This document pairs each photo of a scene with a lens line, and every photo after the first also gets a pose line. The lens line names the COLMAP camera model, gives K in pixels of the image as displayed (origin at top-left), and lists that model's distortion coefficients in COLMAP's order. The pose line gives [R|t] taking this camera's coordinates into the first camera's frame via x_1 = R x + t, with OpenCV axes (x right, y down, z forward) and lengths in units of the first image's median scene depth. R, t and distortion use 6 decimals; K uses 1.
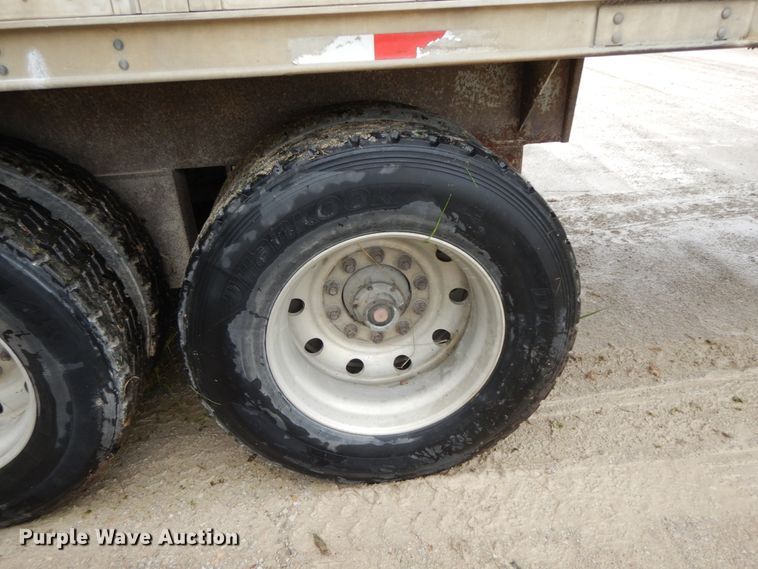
lens RADIAL K [[547.3, 0, 378.8], [0, 547.3, 285.0], [0, 0, 1]] dist [0.013674, 0.001581]
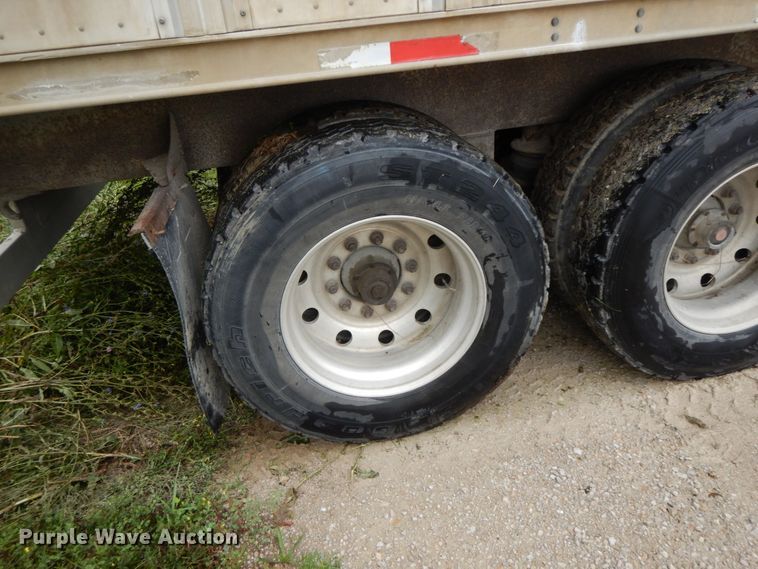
lens RADIAL K [[547.3, 0, 380.3], [0, 547.3, 284.6], [0, 0, 1]] dist [0.013674, 0.001581]
pose [[0.996494, -0.067260, 0.049762, -0.822456], [0.066458, 0.997634, 0.017595, 0.094464], [-0.050827, -0.014226, 0.998606, -0.185209]]
